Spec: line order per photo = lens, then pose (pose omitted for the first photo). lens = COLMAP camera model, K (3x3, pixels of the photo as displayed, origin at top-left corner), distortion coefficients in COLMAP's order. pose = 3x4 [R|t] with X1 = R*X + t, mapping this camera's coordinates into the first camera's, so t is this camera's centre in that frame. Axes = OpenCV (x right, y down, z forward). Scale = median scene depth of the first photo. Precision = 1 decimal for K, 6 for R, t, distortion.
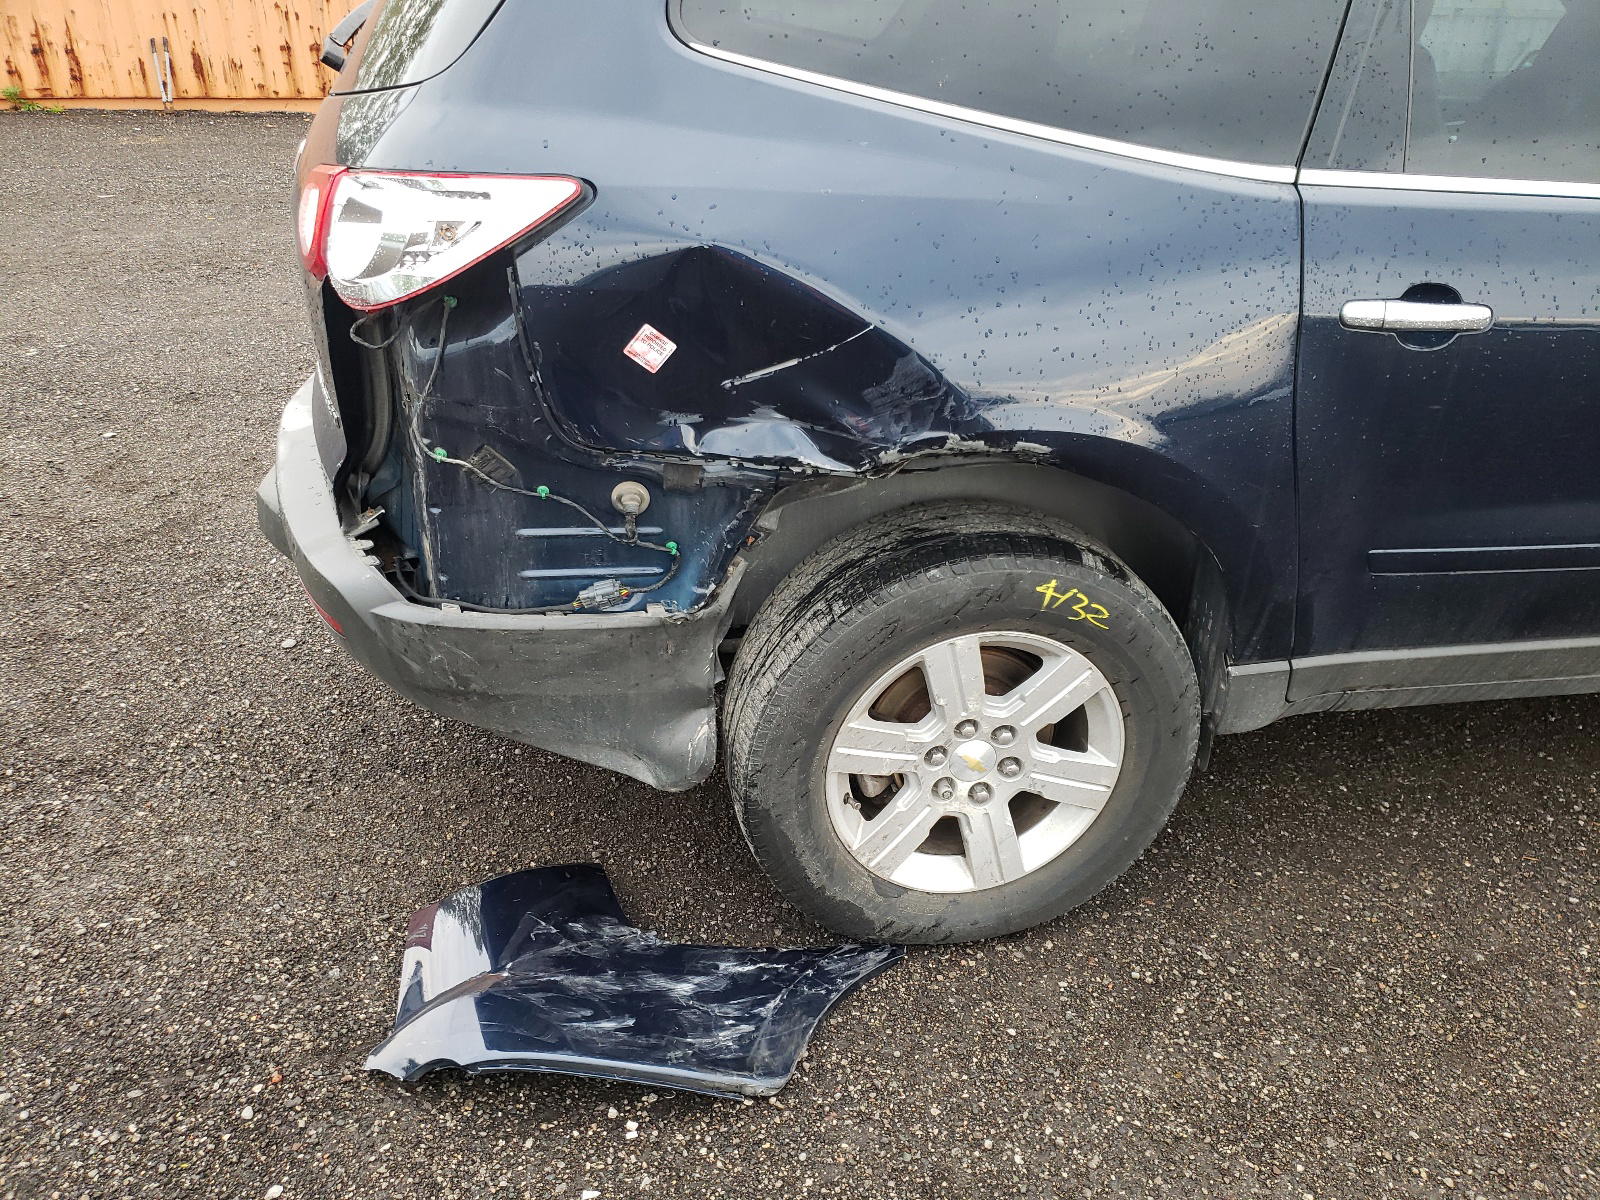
lens RADIAL K [[1191.9, 0, 800.0], [0, 1191.9, 615.1], [0, 0, 1]] dist [0.041396, -0.009811]
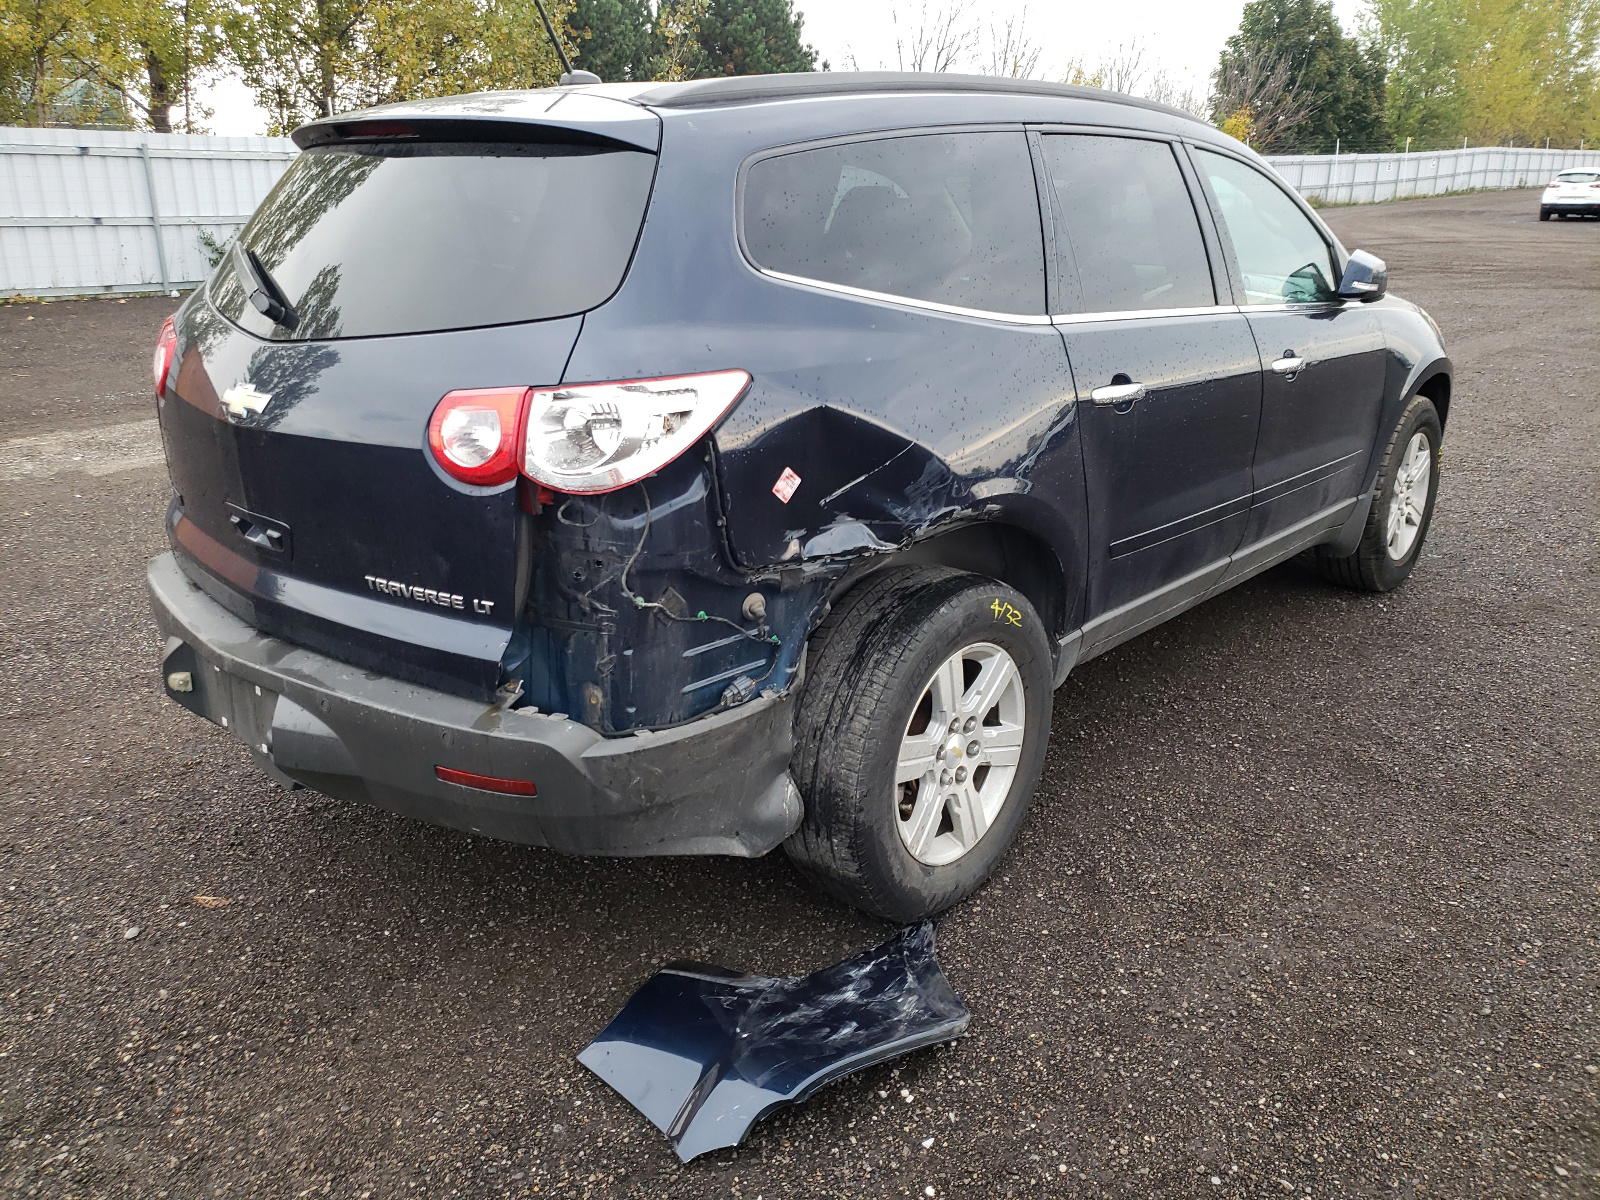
lens RADIAL K [[1191.9, 0, 798.9], [0, 1191.9, 582.5], [0, 0, 1]] dist [0.041396, -0.009811]
pose [[0.812875, -0.216036, 0.540891, -0.767322], [0.298985, 0.951746, -0.069192, -0.019963], [-0.499843, 0.217962, 0.838242, -0.089783]]
